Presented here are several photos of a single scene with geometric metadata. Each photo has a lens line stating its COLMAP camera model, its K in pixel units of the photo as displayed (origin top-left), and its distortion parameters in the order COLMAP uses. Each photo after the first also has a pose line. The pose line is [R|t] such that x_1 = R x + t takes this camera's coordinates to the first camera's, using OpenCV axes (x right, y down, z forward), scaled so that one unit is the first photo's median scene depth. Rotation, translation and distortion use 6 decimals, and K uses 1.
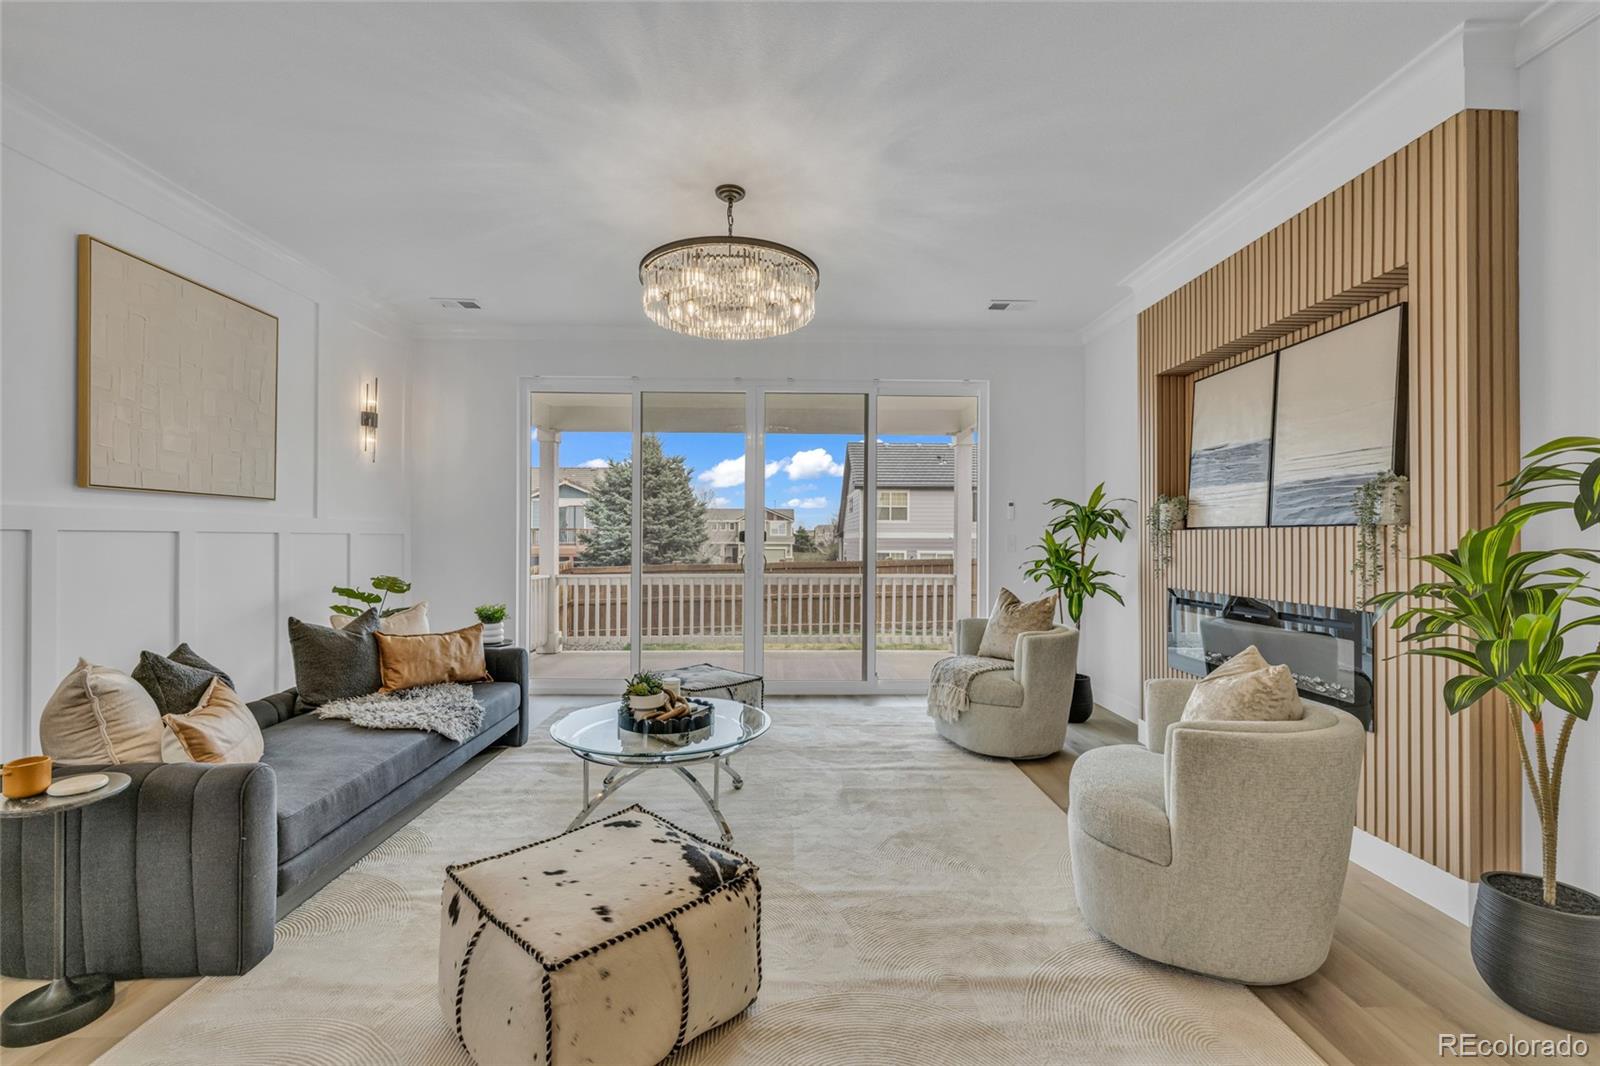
lens RADIAL K [[670.4, 0, 805.8], [0, 670.4, 537.6], [0, 0, 1]] dist [0.001556, 0.000197]
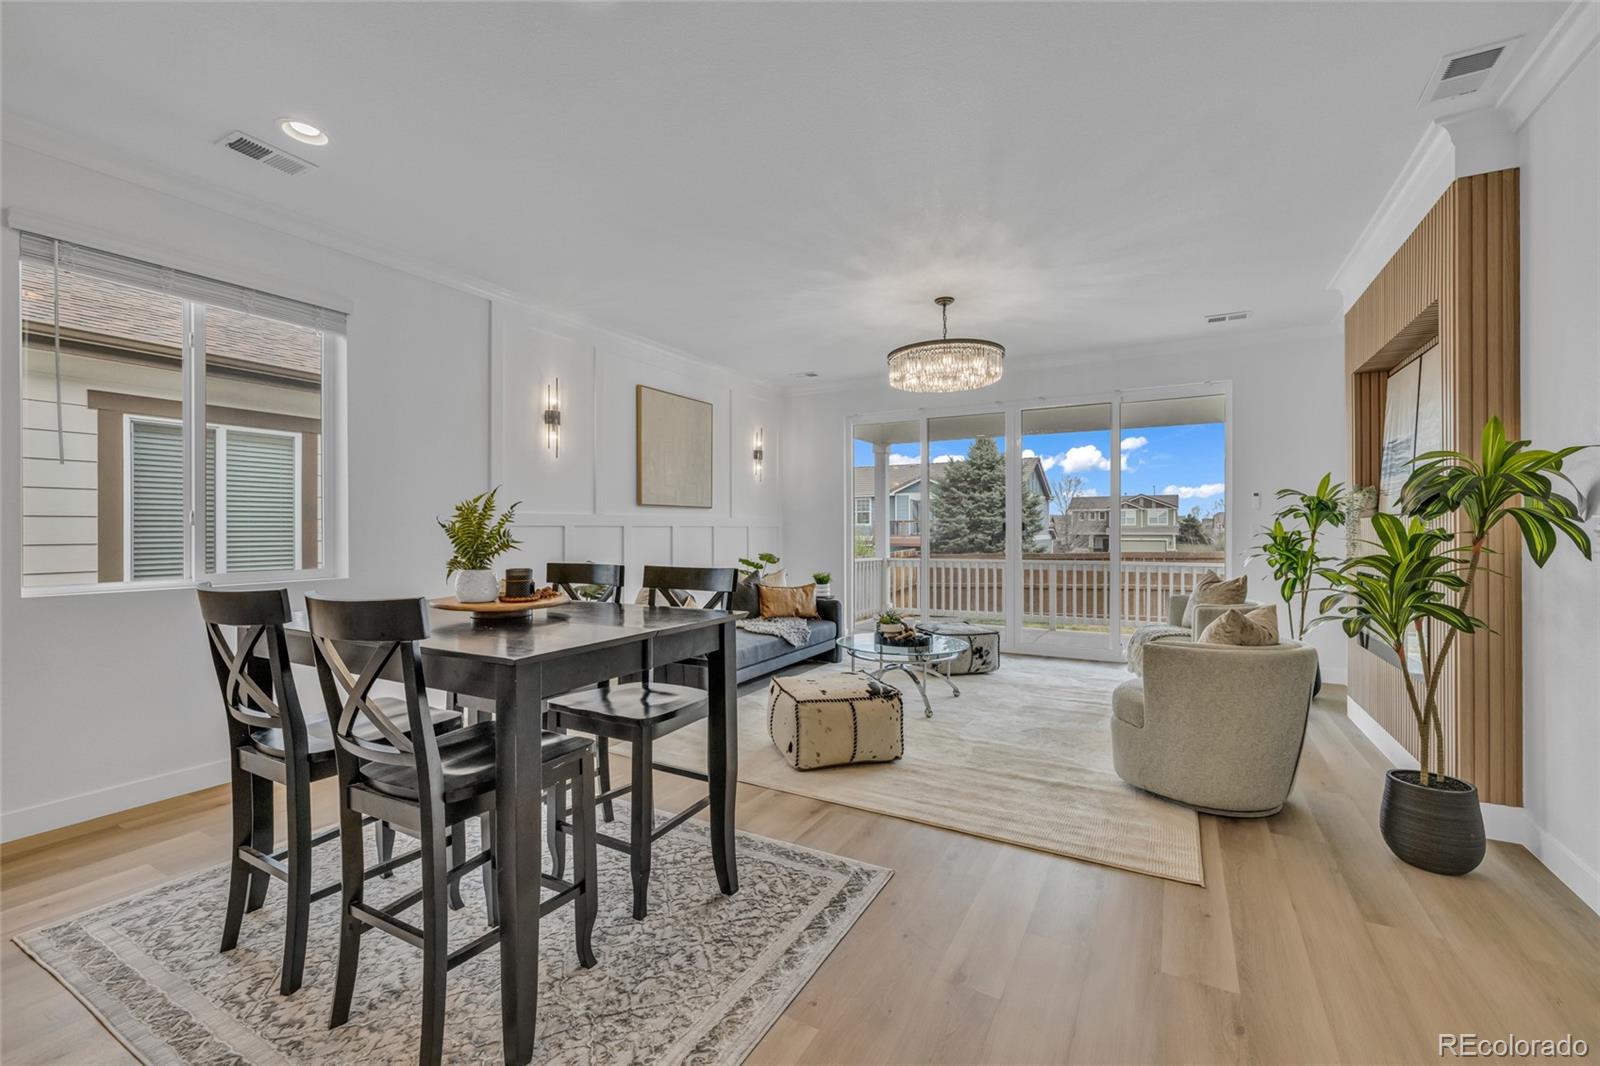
lens RADIAL K [[670.4, 0, 812.5], [0, 670.4, 533.2], [0, 0, 1]] dist [0.001556, 0.000197]
pose [[0.864277, -0.002977, -0.503007, 0.357558], [0.006351, 0.999967, 0.004994, 0.003218], [0.502975, -0.007511, 0.864268, -0.428697]]
